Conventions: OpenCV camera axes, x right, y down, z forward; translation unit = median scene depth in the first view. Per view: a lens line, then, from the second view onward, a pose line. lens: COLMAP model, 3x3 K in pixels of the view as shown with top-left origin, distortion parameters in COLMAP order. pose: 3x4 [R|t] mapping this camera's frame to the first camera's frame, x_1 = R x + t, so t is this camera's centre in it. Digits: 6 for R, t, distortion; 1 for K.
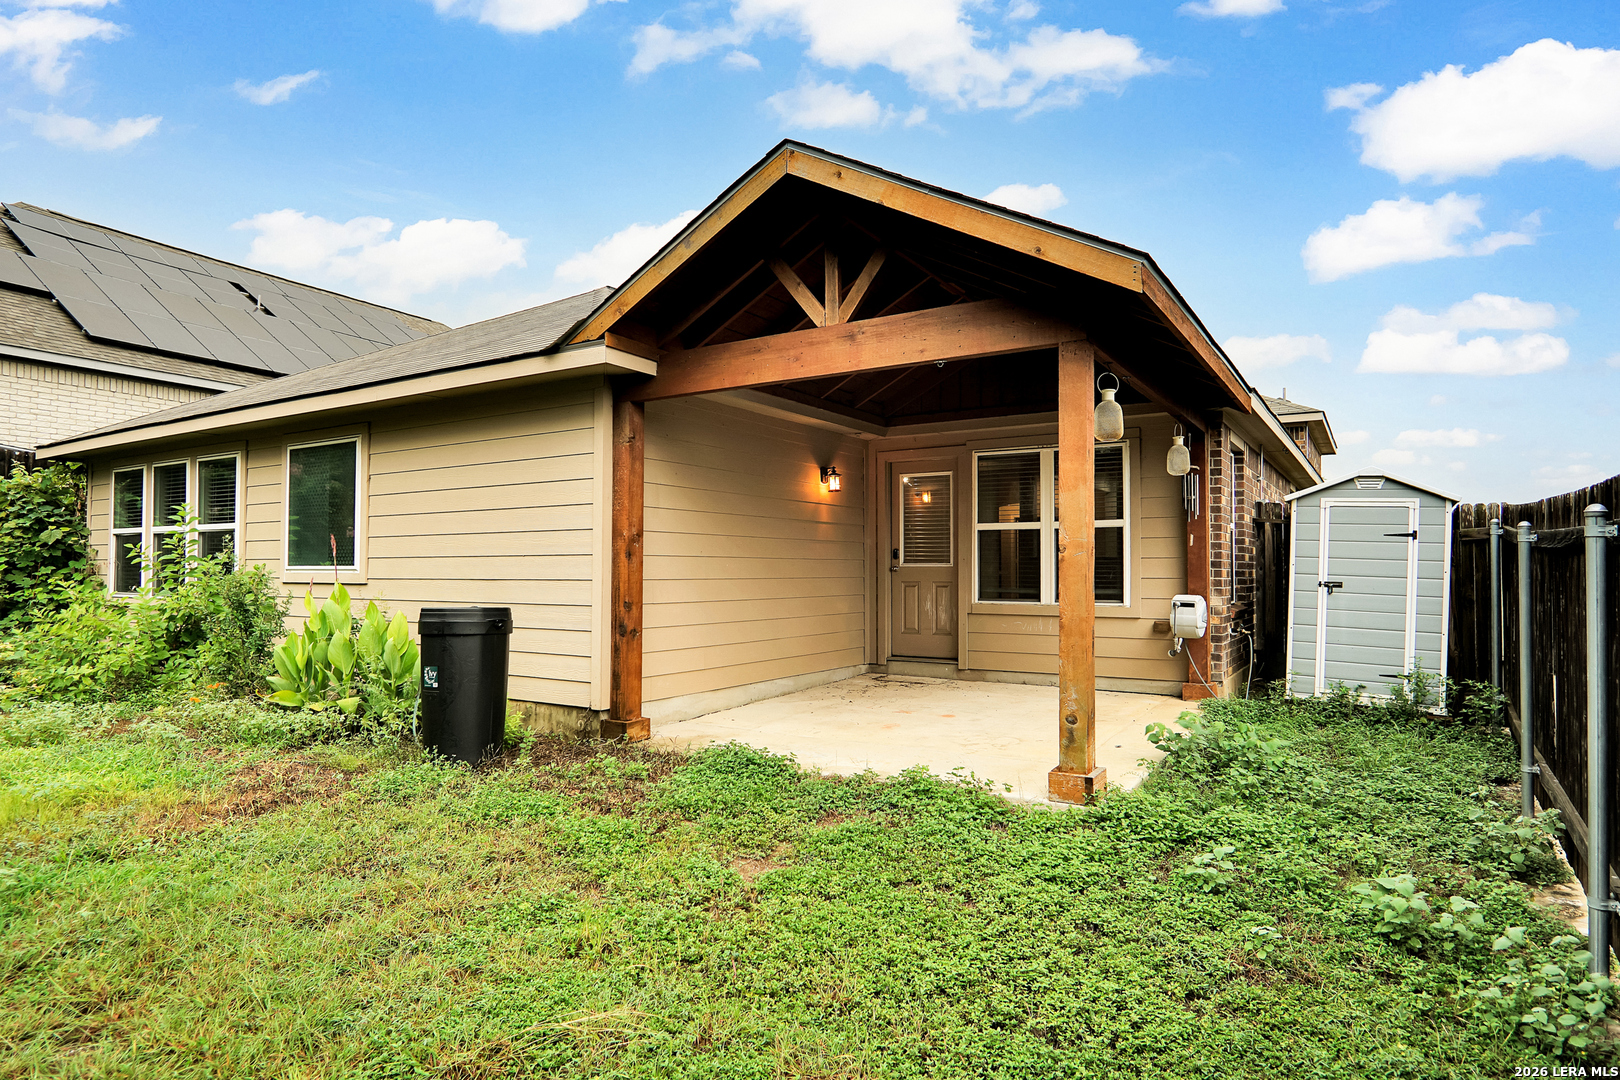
lens RADIAL K [[918.4, 0, 803.1], [0, 918.4, 509.1], [0, 0, 1]] dist [-0.028662, 0.012207]
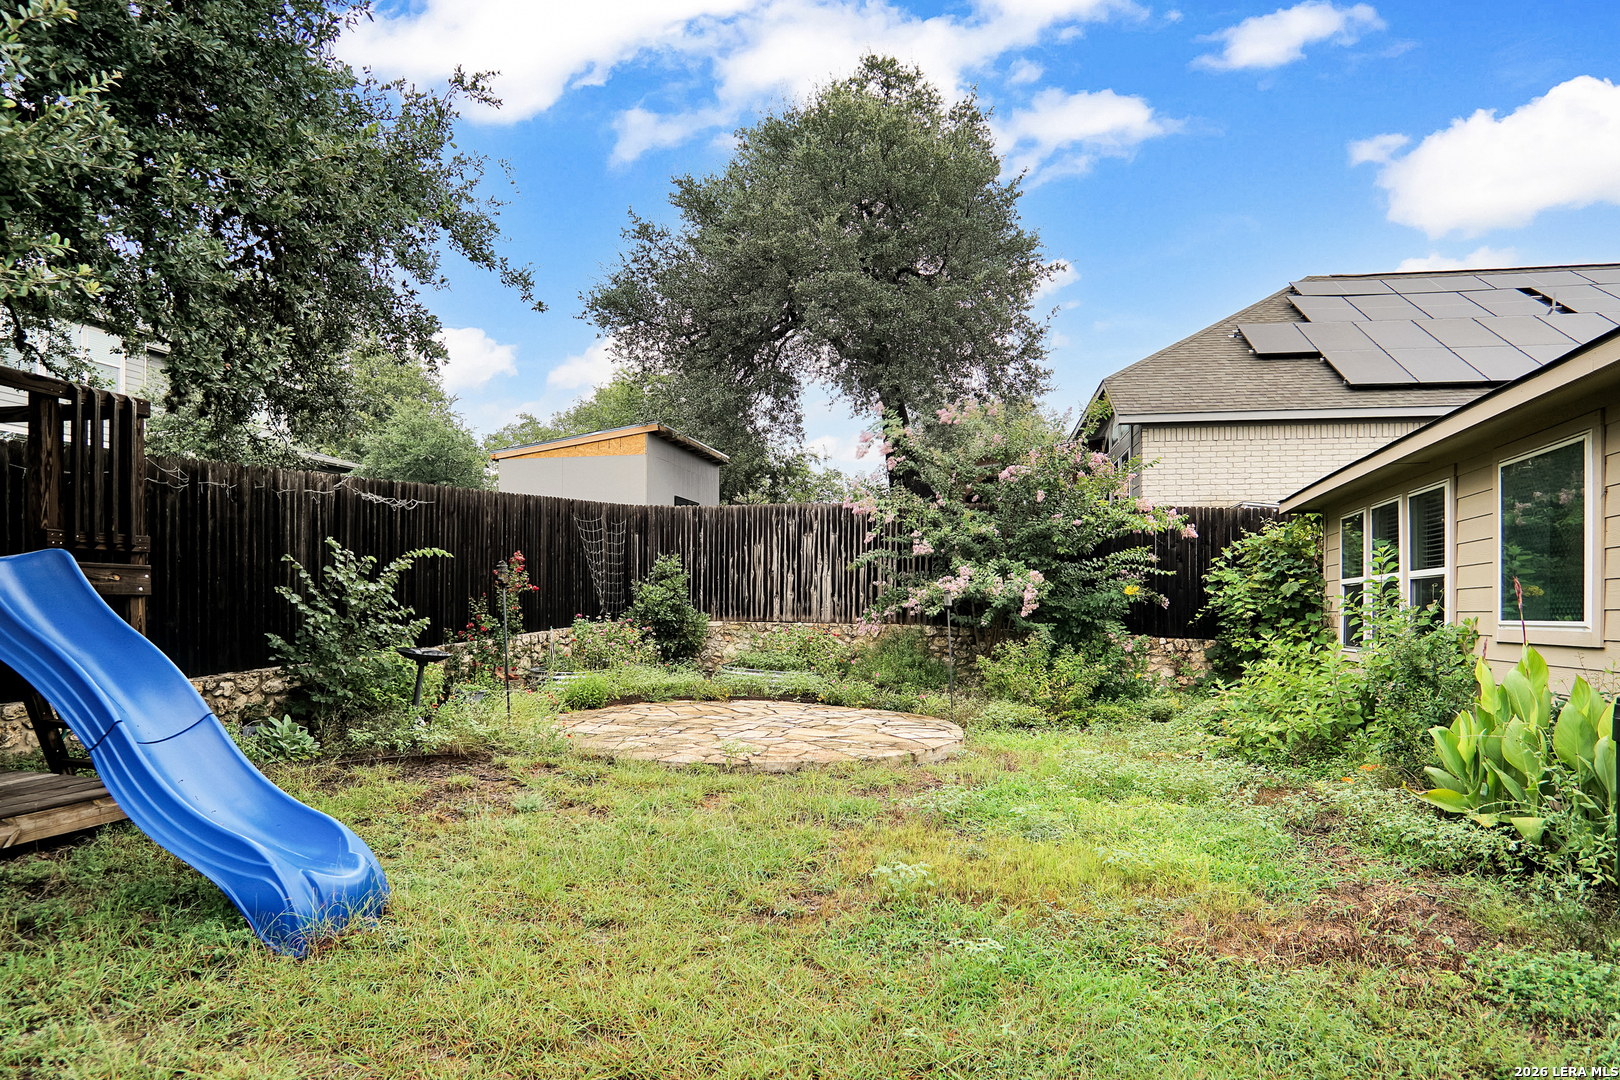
lens RADIAL K [[935.1, 0, 809.0], [0, 935.1, 602.5], [0, 0, 1]] dist [-0.020768, 0.001253]
pose [[0.300229, -0.008616, -0.953828, -0.001699], [0.054375, 0.998488, 0.008096, 0.008142], [0.952316, -0.054295, 0.300243, 0.182523]]
